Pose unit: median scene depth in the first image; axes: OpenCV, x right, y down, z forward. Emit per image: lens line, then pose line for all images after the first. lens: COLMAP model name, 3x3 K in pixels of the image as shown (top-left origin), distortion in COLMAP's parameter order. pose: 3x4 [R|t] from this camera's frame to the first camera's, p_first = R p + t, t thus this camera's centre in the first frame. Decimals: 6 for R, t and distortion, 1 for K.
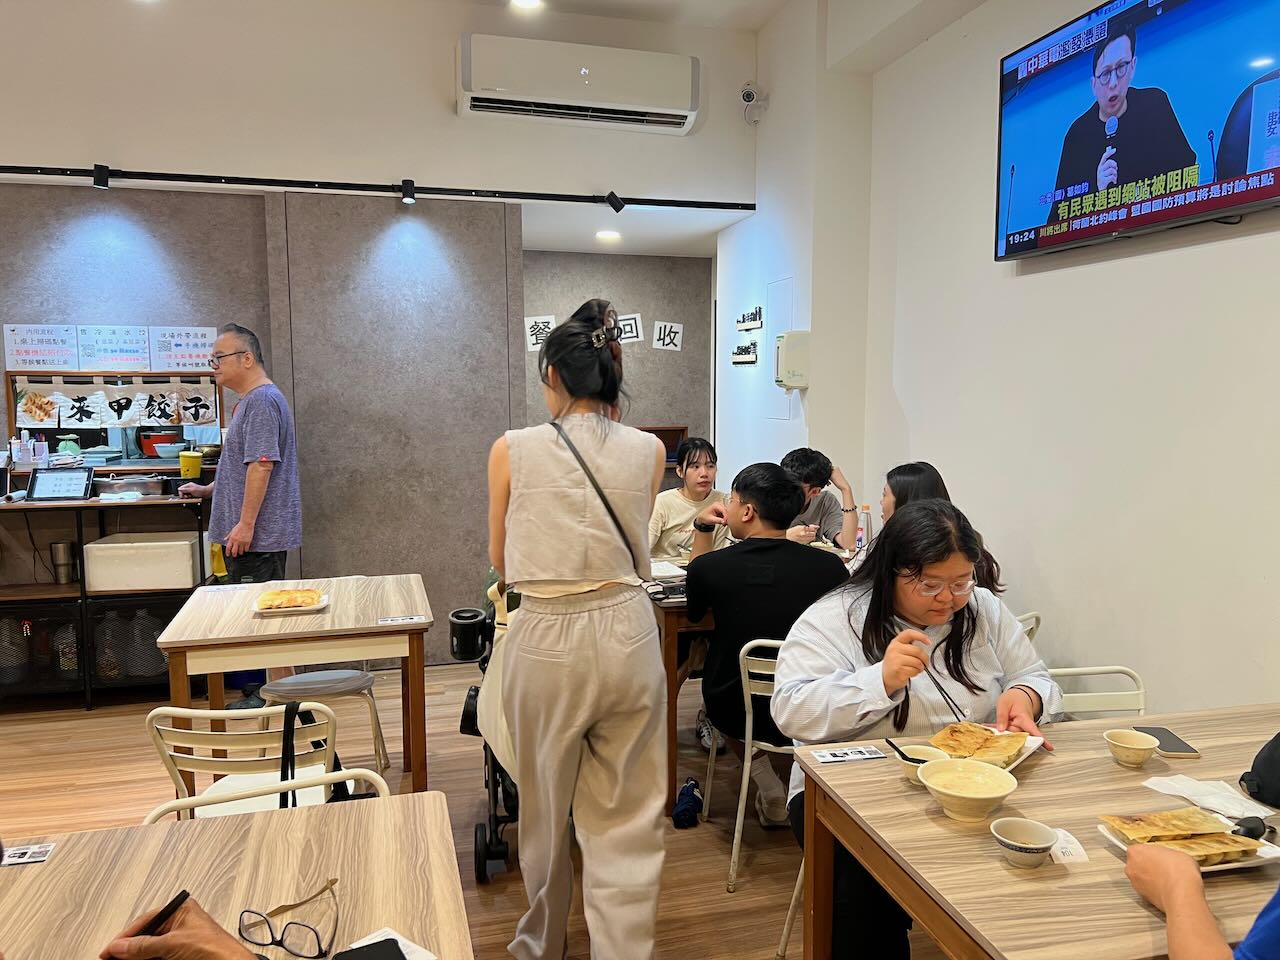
lens RADIAL K [[968.2, 0, 644.2], [0, 968.2, 492.0], [0, 0, 1]] dist [0.031417, -0.015870]
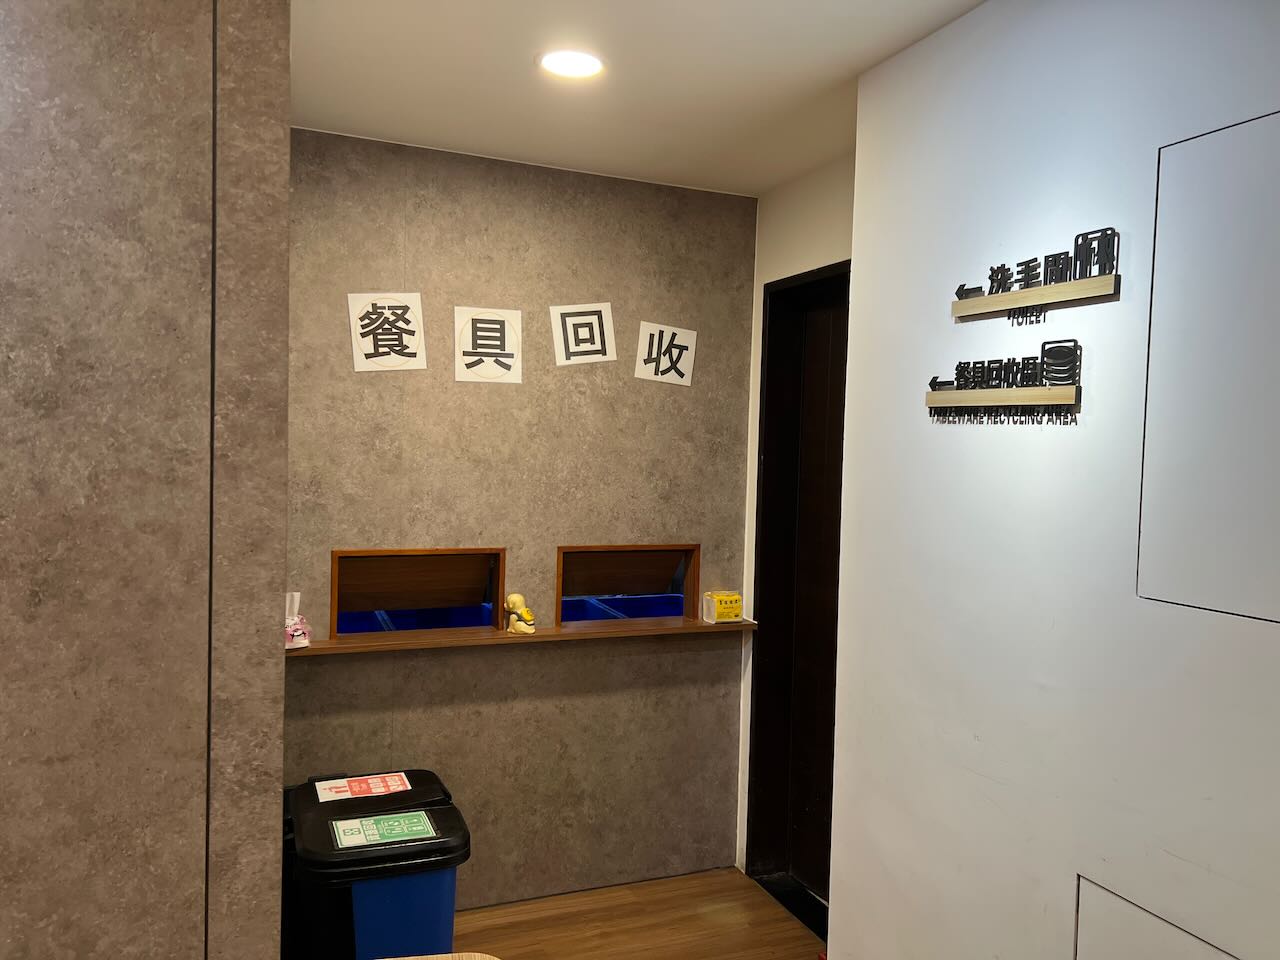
lens RADIAL K [[968.2, 0, 672.3], [0, 968.2, 485.4], [0, 0, 1]] dist [0.031417, -0.015870]
pose [[0.986265, 0.022919, 0.163572, -0.067624], [-0.012267, 0.997755, -0.065837, -0.091856], [-0.164714, 0.062926, 0.984332, 0.750615]]
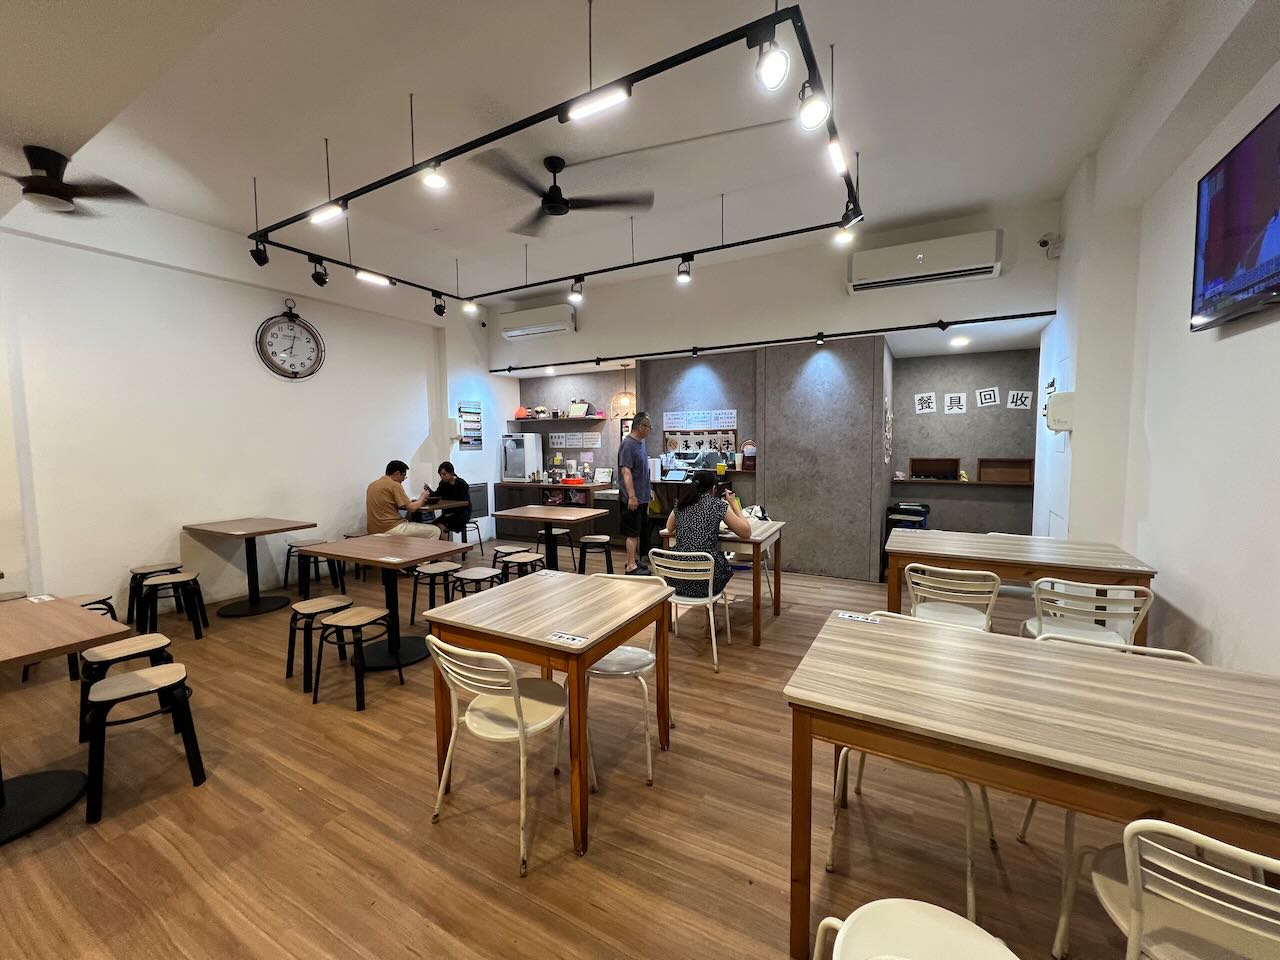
lens RADIAL K [[510.0, 0, 635.4], [0, 510.0, 477.5], [0, 0, 1]] dist [0.003195, 0.000056]
pose [[0.717178, 0.044344, -0.695478, 0.220928], [-0.065973, 0.997812, -0.004411, 0.010527], [0.693760, 0.049046, 0.718534, -0.014927]]
